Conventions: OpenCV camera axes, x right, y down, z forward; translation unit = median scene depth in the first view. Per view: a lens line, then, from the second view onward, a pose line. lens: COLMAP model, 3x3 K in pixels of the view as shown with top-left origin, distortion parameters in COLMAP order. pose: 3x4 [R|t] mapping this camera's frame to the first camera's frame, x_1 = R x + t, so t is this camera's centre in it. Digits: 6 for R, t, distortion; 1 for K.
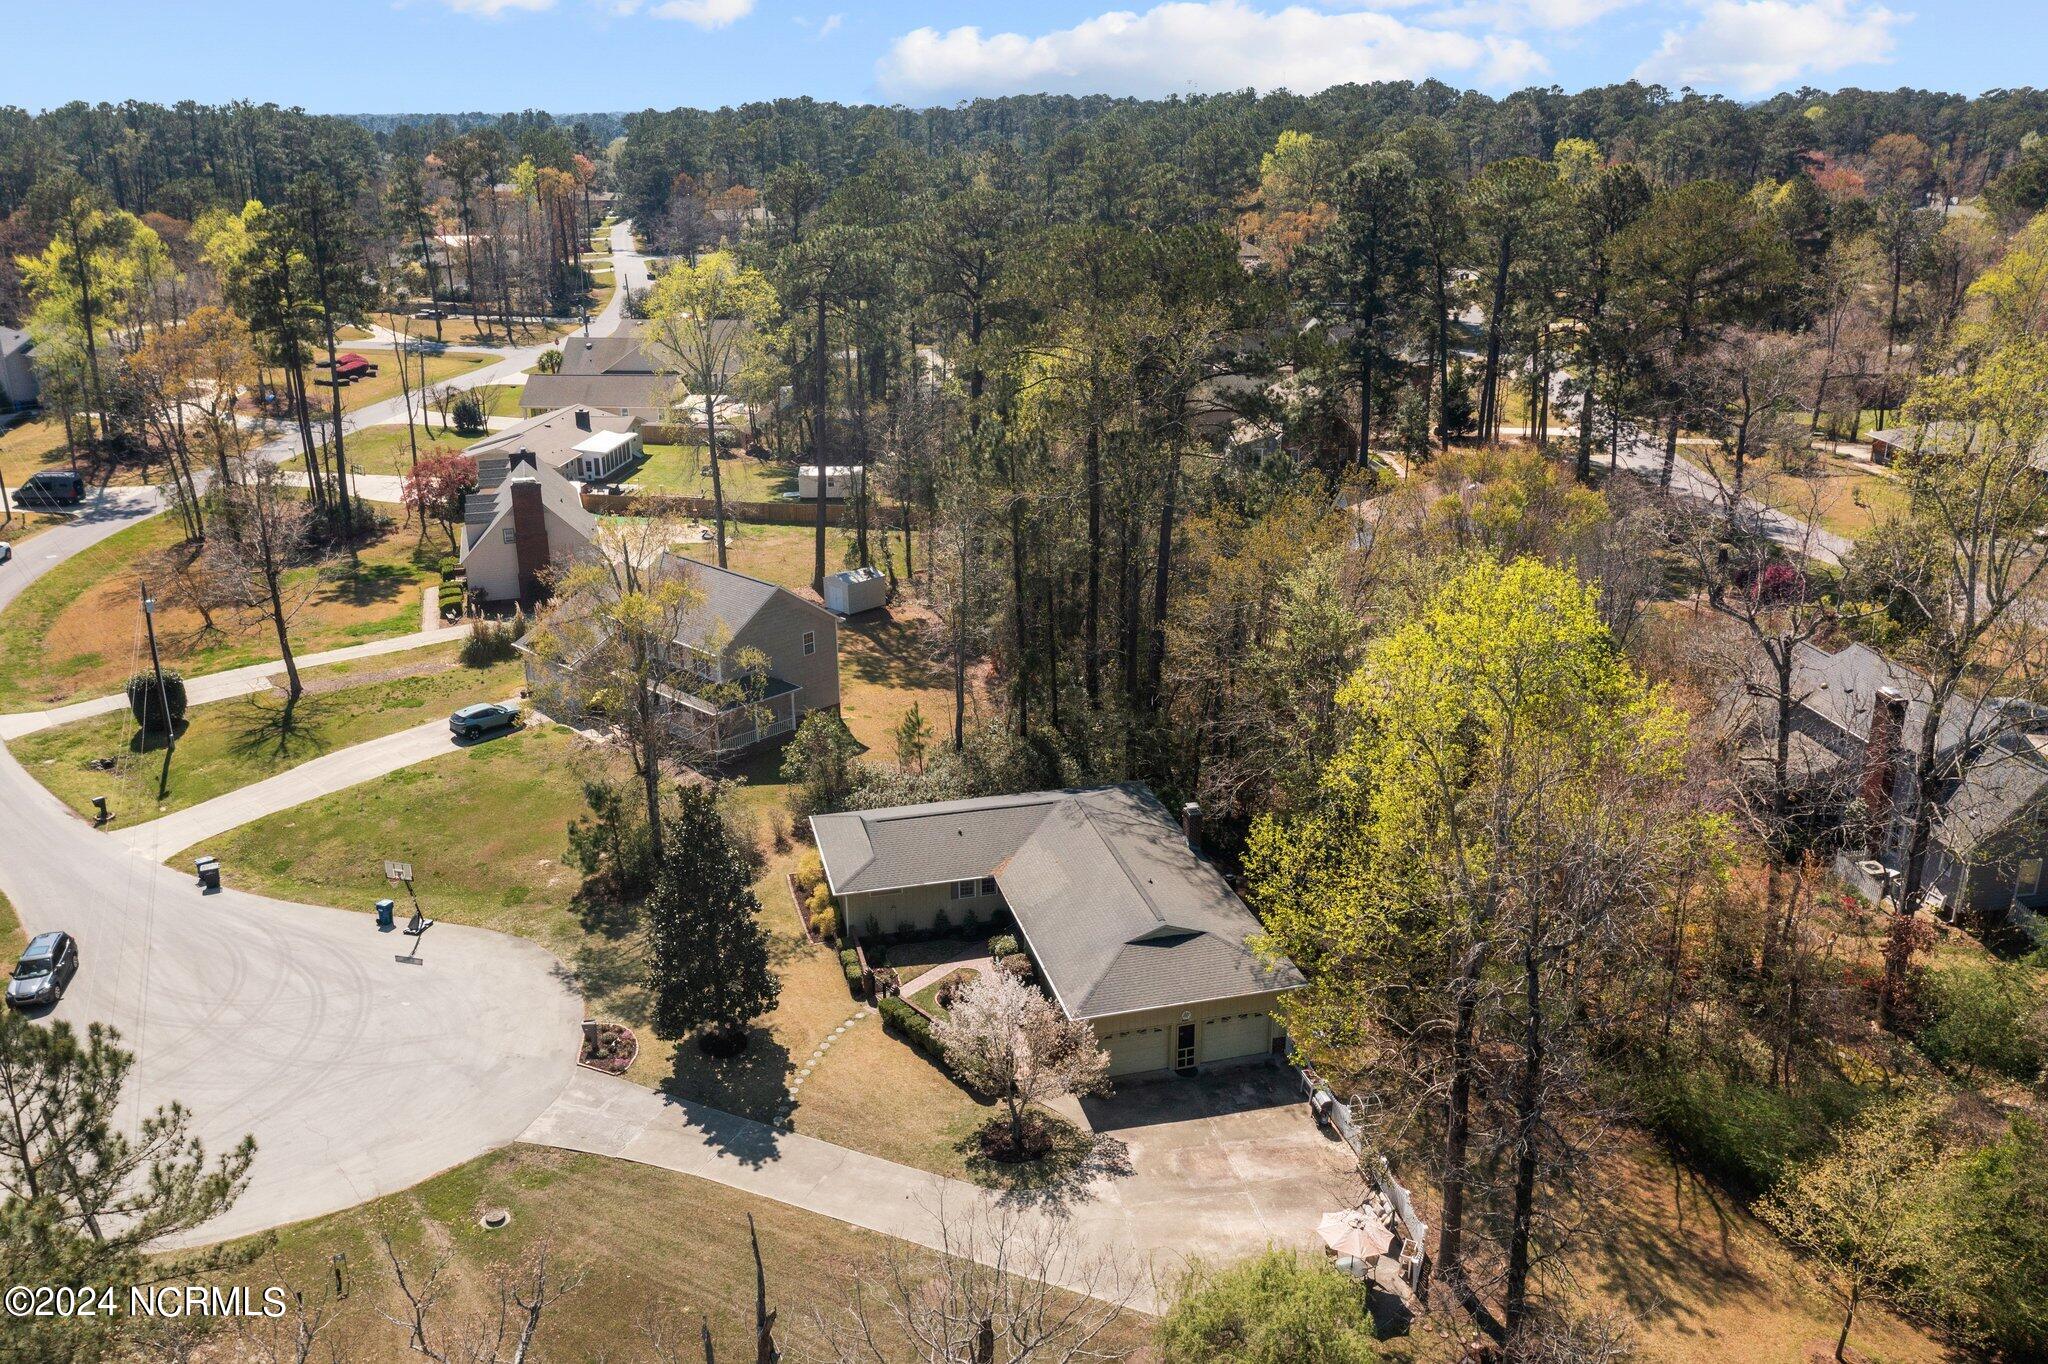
lens RADIAL K [[1670.6, 0, 1033.4], [0, 1670.6, 684.8], [0, 0, 1]] dist [-0.027664, -0.006977]
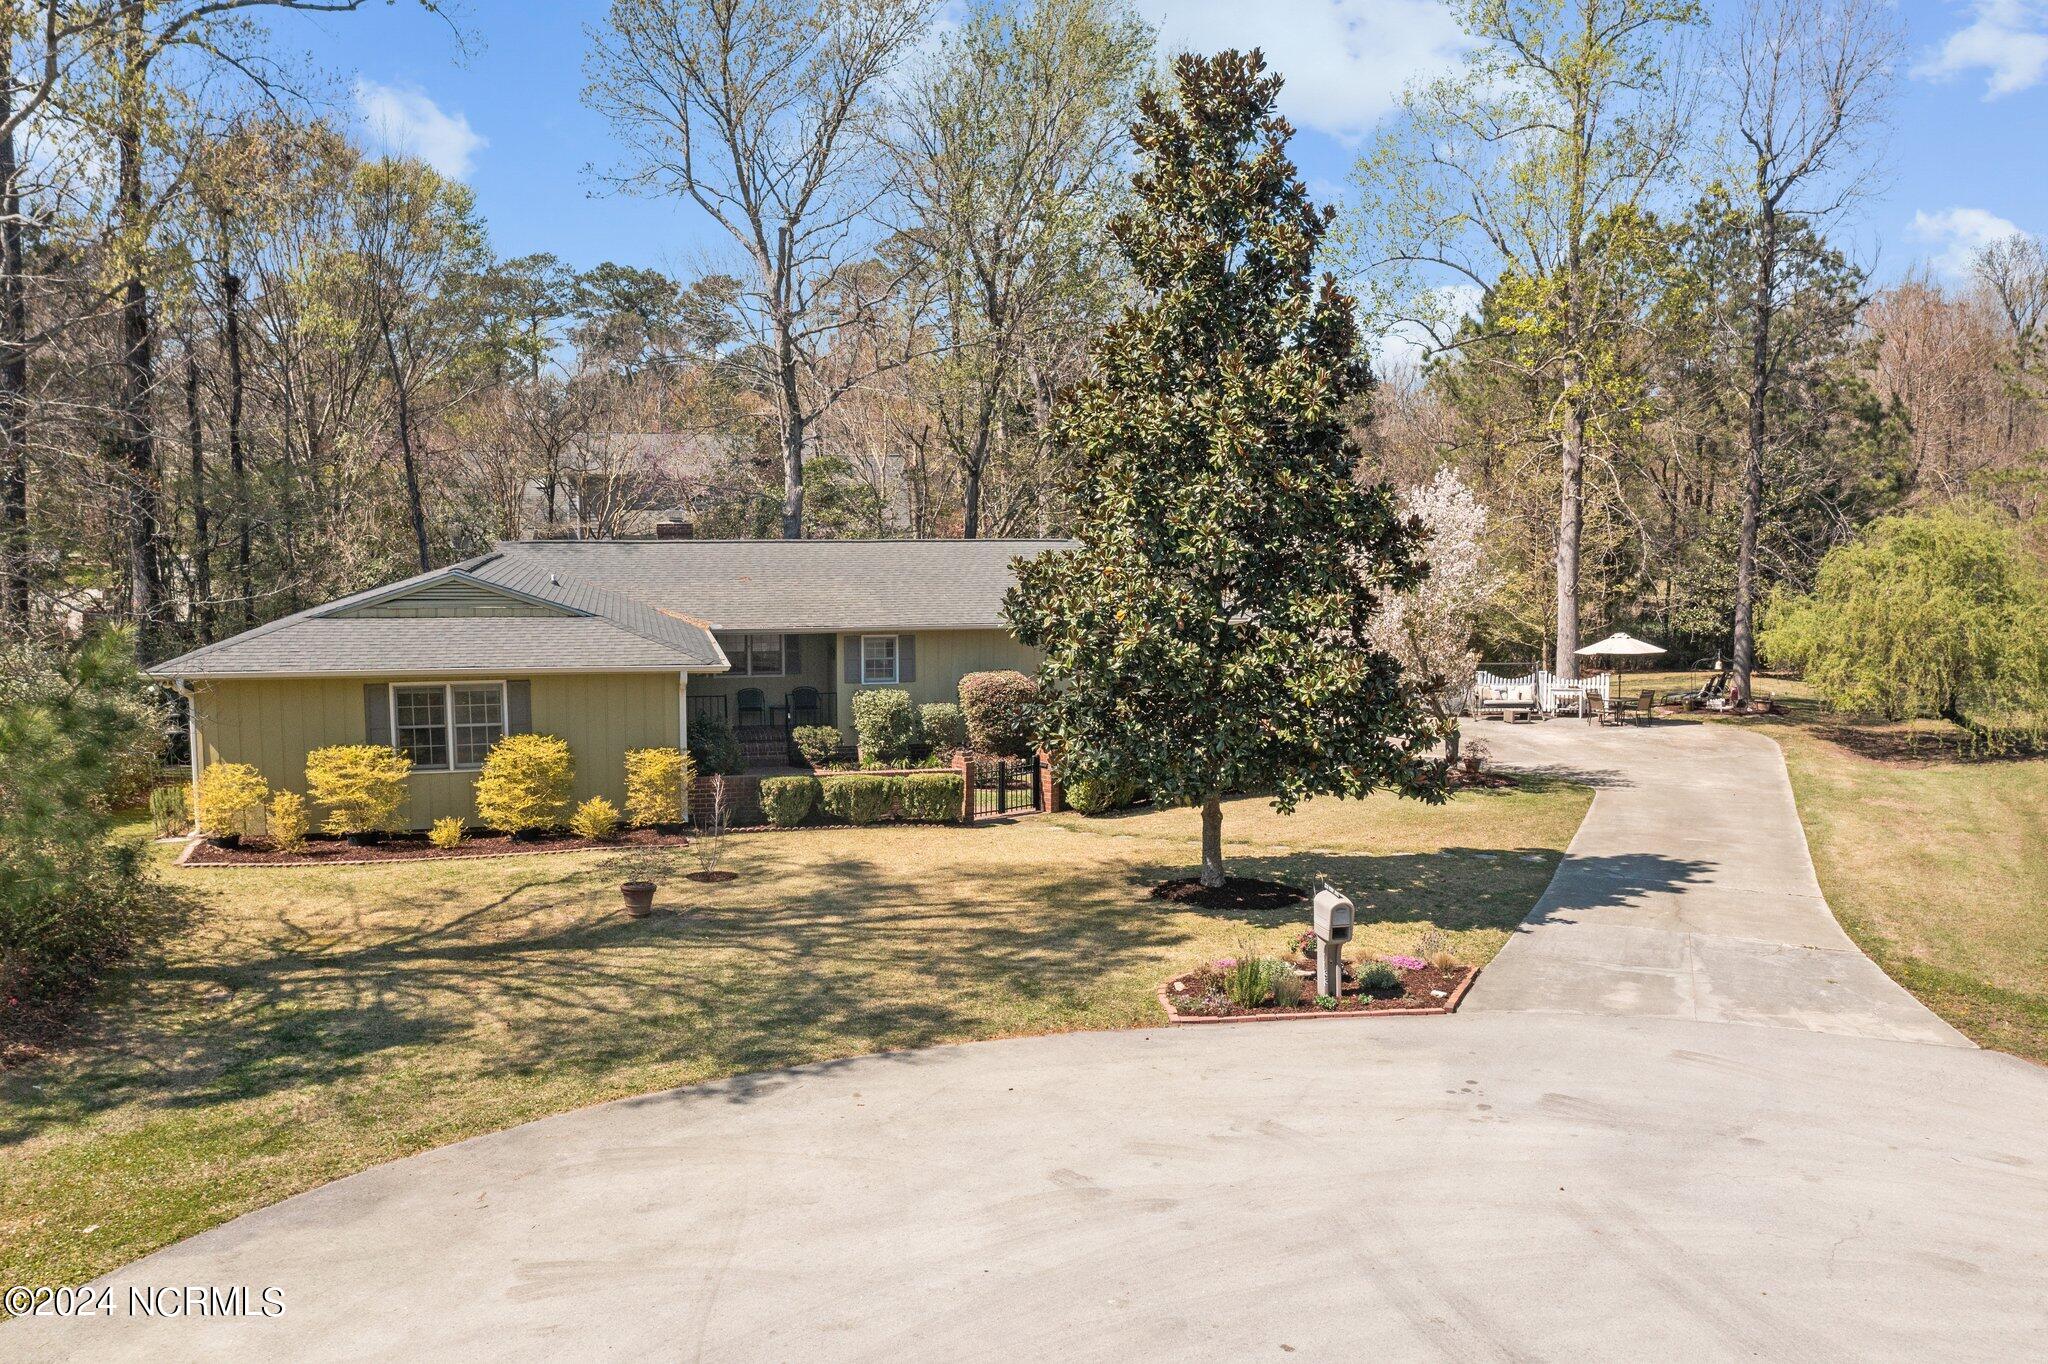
lens RADIAL K [[1638.6, 0, 1012.2], [0, 1638.6, 681.6], [0, 0, 1]] dist [-0.021753, -0.001281]
pose [[0.005908, -0.096592, 0.995306, -0.548937], [0.336804, 0.937362, 0.088970, 0.135633], [-0.941556, 0.334698, 0.038070, 1.073007]]
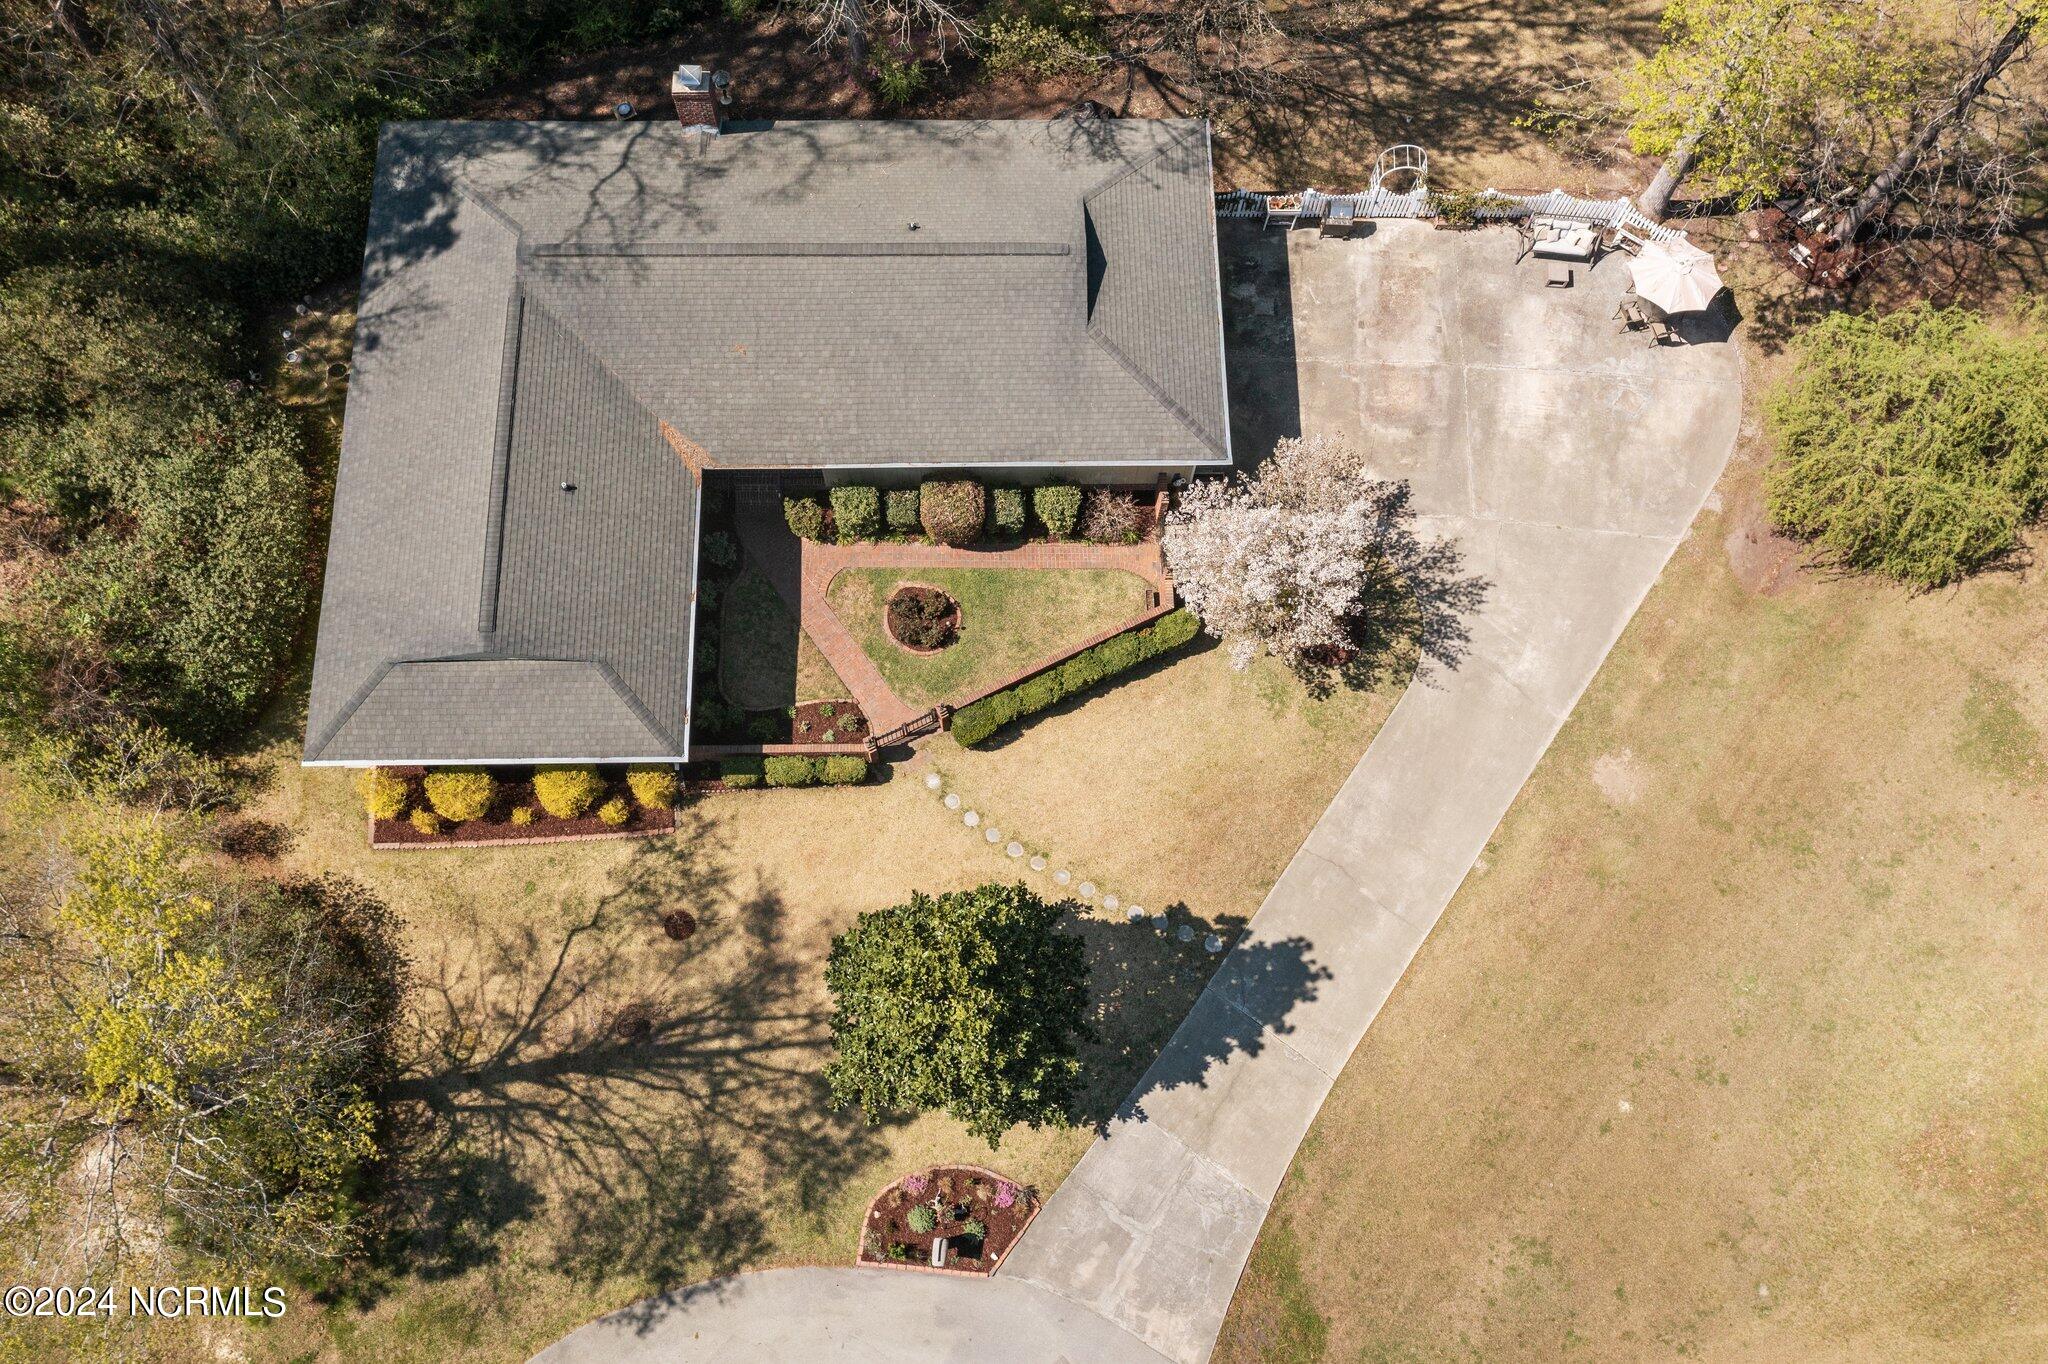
lens RADIAL K [[1596.1, 0, 1011.1], [0, 1596.1, 684.9], [0, 0, 1]] dist [0.012066, -0.019421]
pose [[0.226105, -0.923701, 0.309277, -0.264470], [0.313473, 0.369608, 0.874714, -0.327461], [-0.922286, -0.100828, 0.373126, 0.838855]]
